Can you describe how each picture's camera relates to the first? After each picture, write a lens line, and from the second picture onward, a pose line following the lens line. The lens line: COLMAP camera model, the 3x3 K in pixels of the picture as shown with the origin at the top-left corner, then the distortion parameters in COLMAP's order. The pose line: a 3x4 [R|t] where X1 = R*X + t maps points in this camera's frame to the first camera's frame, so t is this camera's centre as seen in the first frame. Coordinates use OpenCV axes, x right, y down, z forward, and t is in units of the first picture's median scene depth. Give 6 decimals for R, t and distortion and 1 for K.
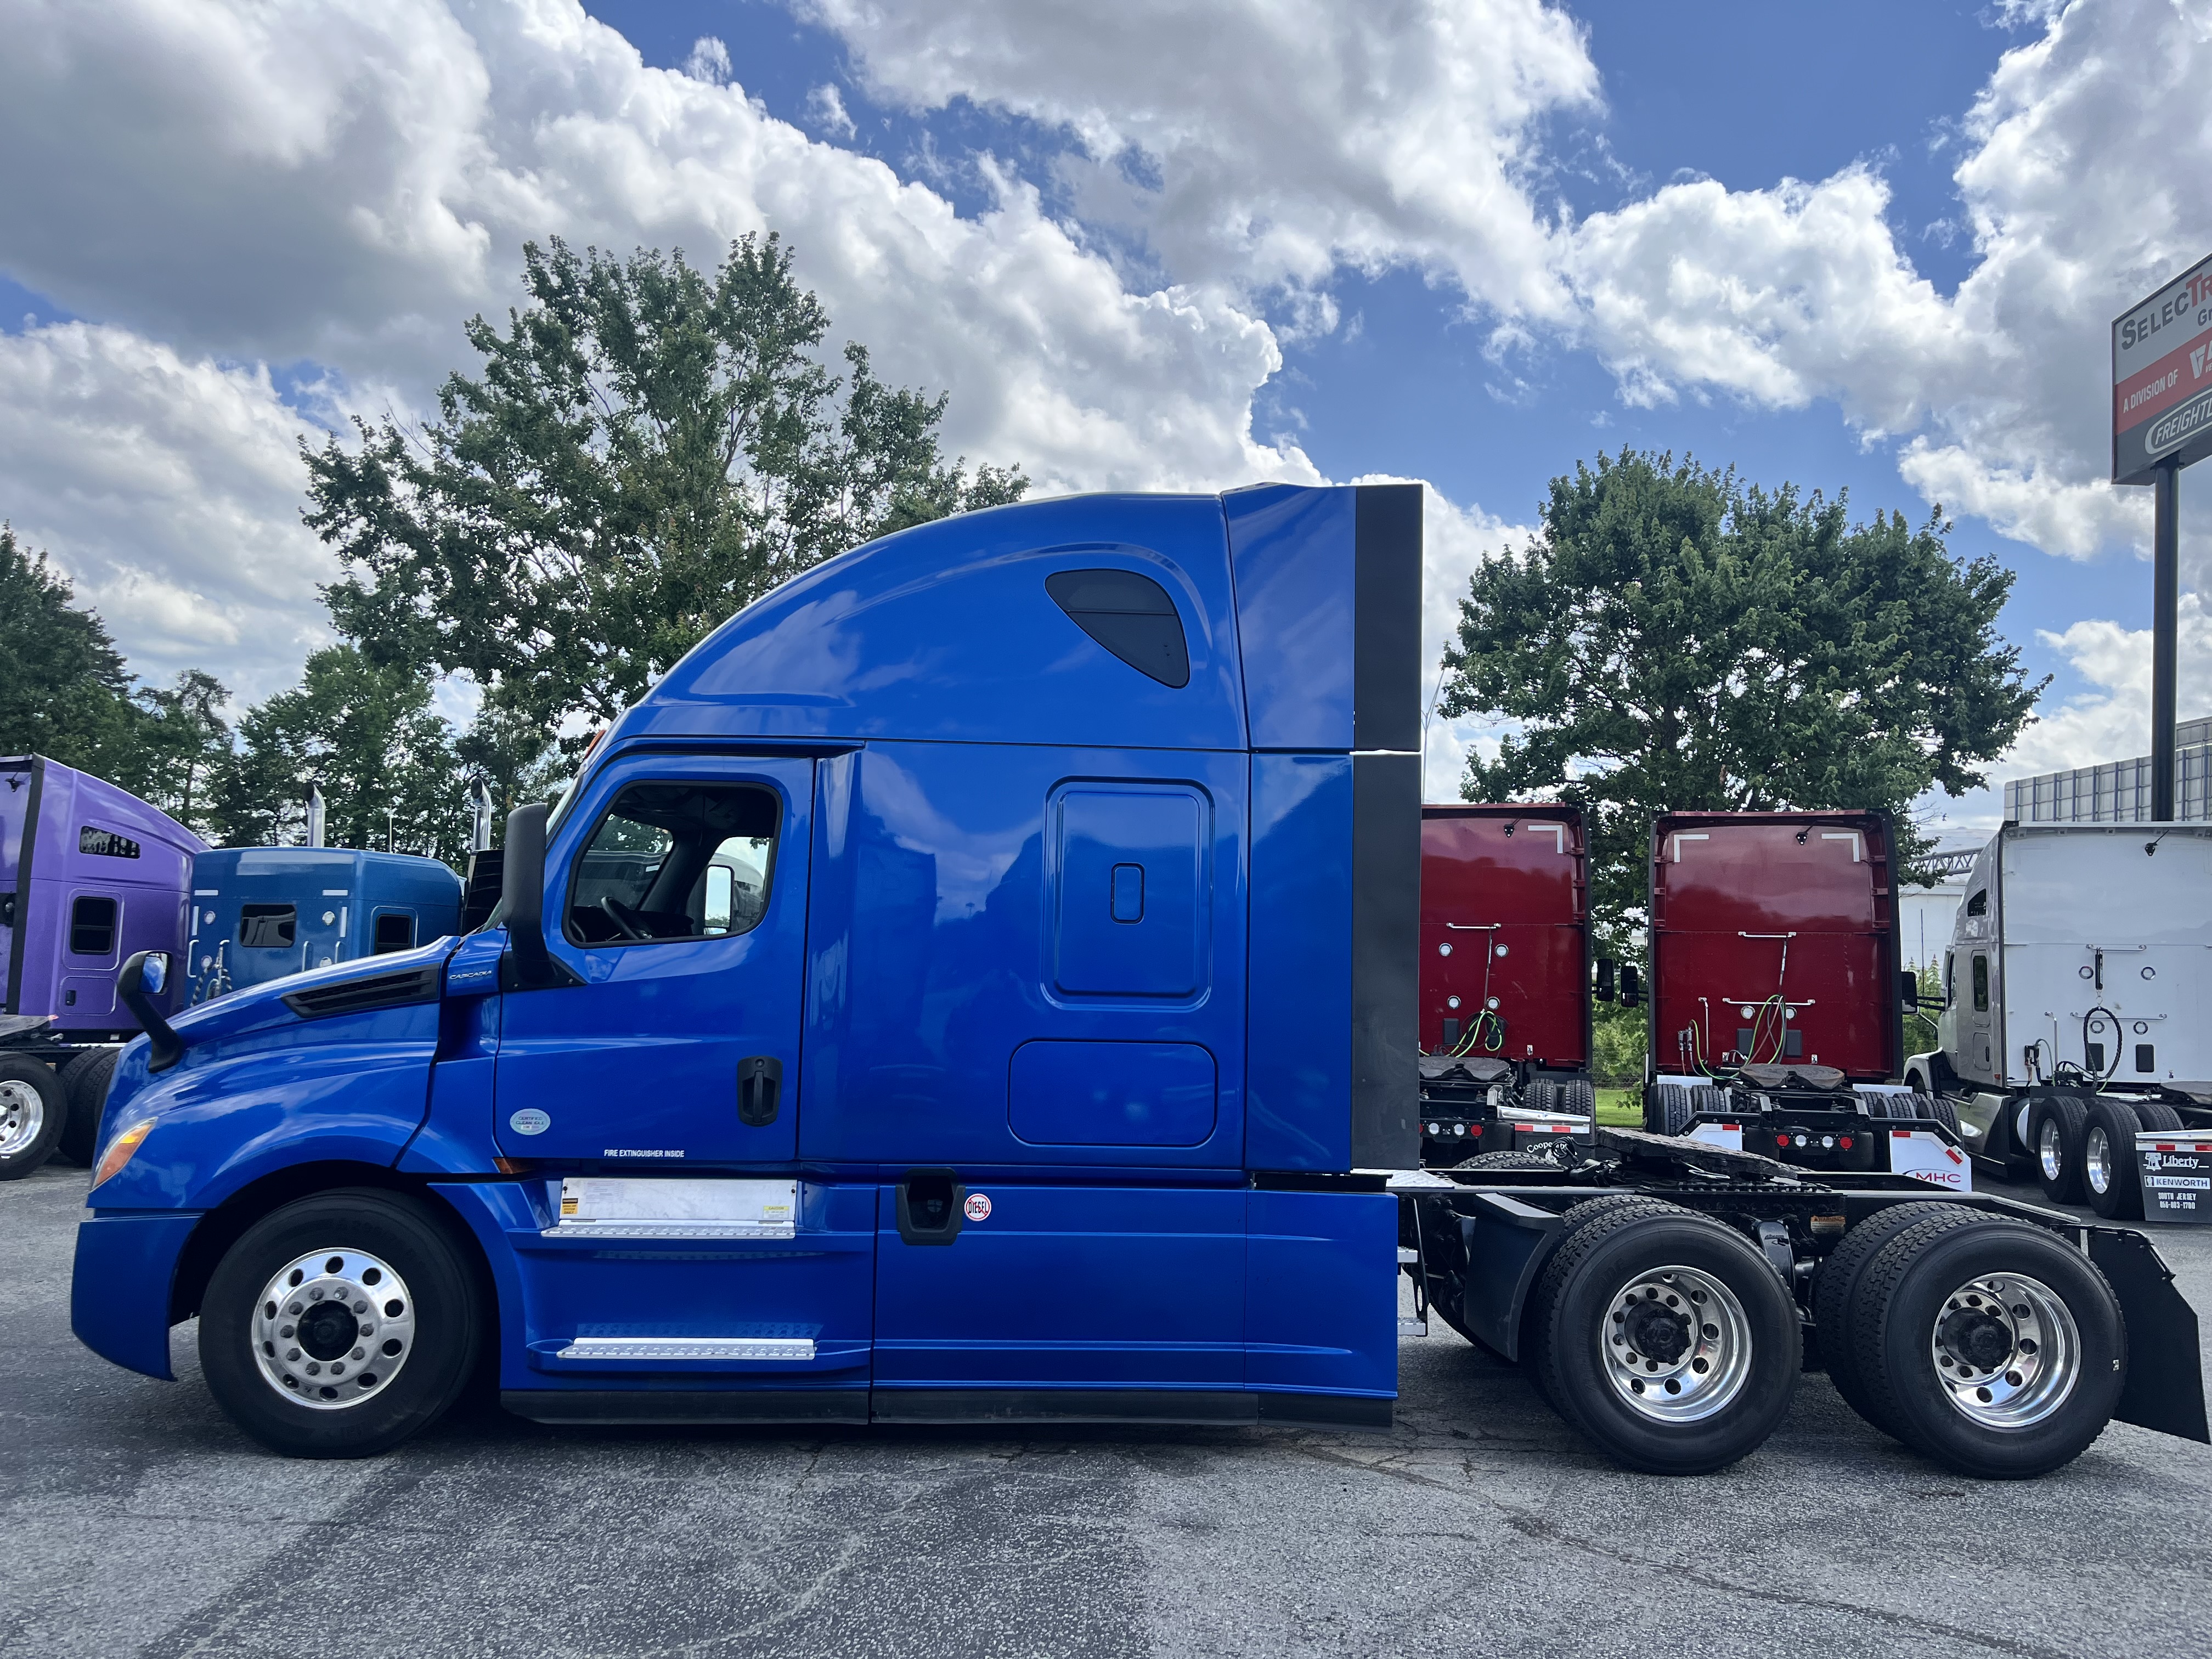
lens RADIAL K [[1654.9, 0, 1106.0], [0, 1654.9, 829.5], [0, 0, 1]] dist [0.065306, -0.083129]
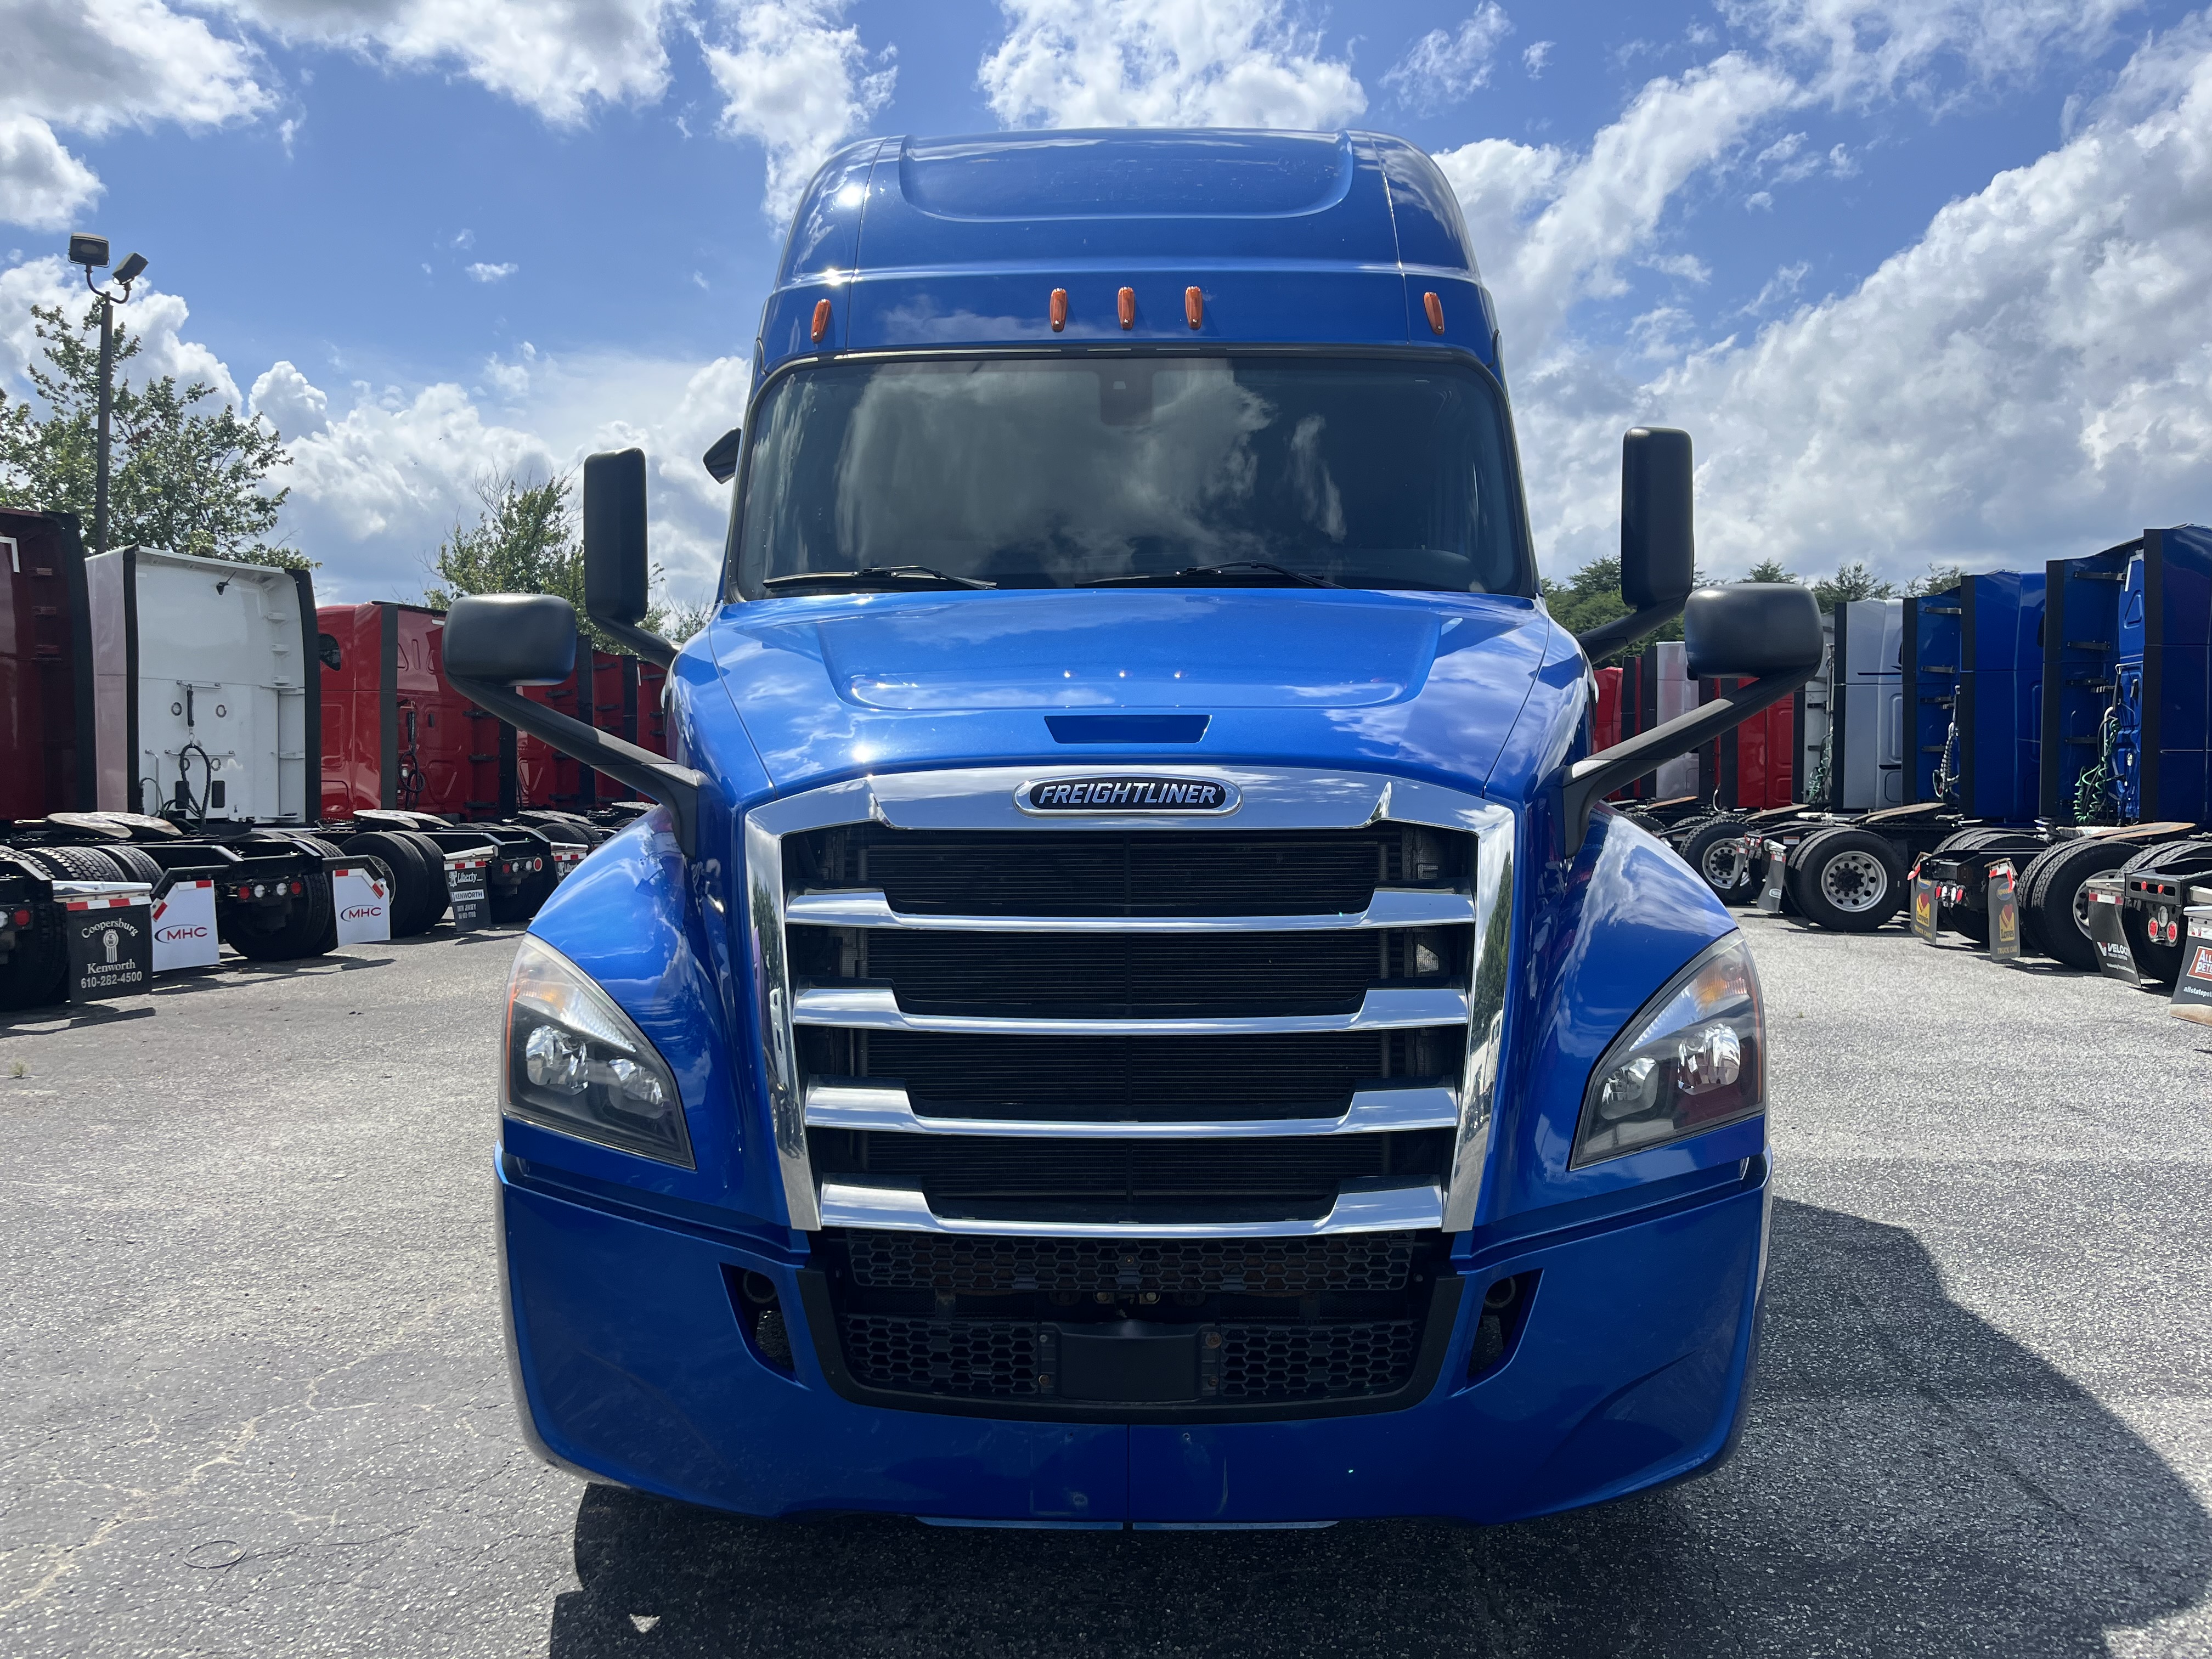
lens RADIAL K [[1654.9, 0, 1106.0], [0, 1654.9, 829.5], [0, 0, 1]] dist [0.065306, -0.083129]
pose [[0.084822, -0.057696, 0.994724, -0.350059], [-0.090172, 0.993781, 0.065331, 0.042868], [-0.992307, -0.095238, 0.079092, 0.380309]]
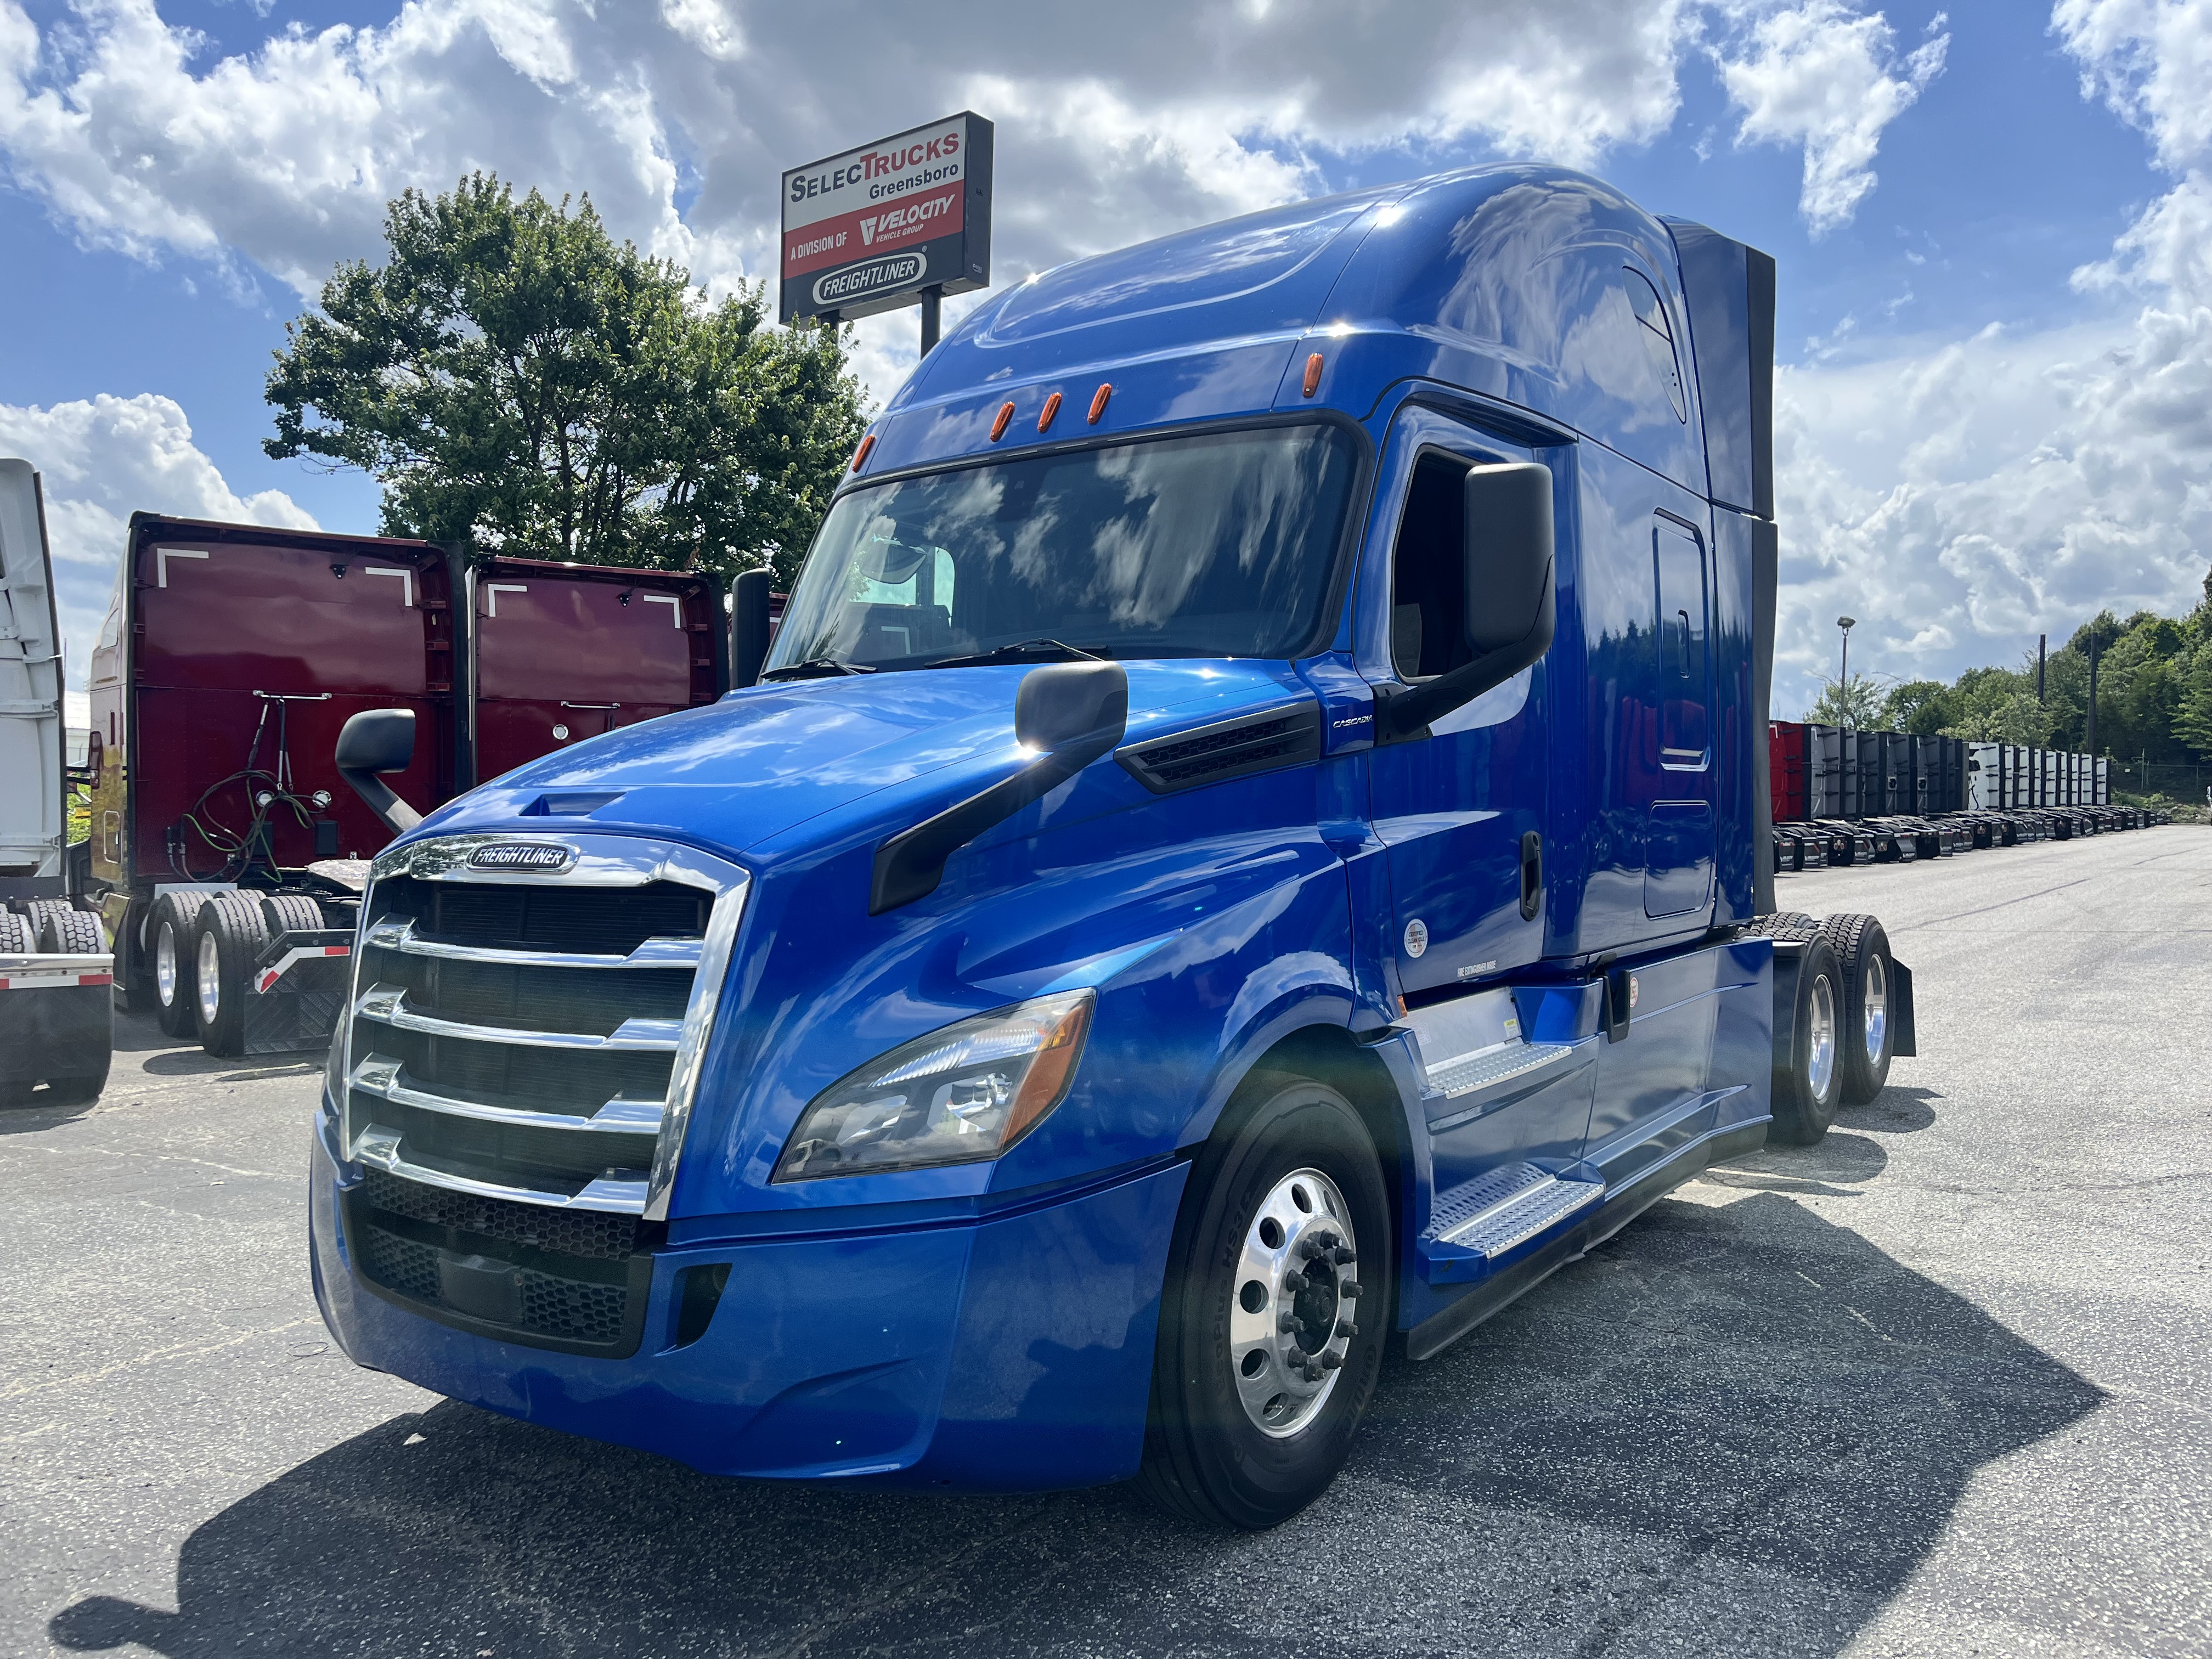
lens RADIAL K [[1666.5, 0, 1176.6], [0, 1666.5, 795.8], [0, 0, 1]] dist [0.062326, -0.088808]
pose [[0.608503, -0.024000, 0.793188, -0.316345], [-0.055612, 0.995795, 0.072794, 0.025003], [-0.791600, -0.088406, 0.604610, 0.226547]]
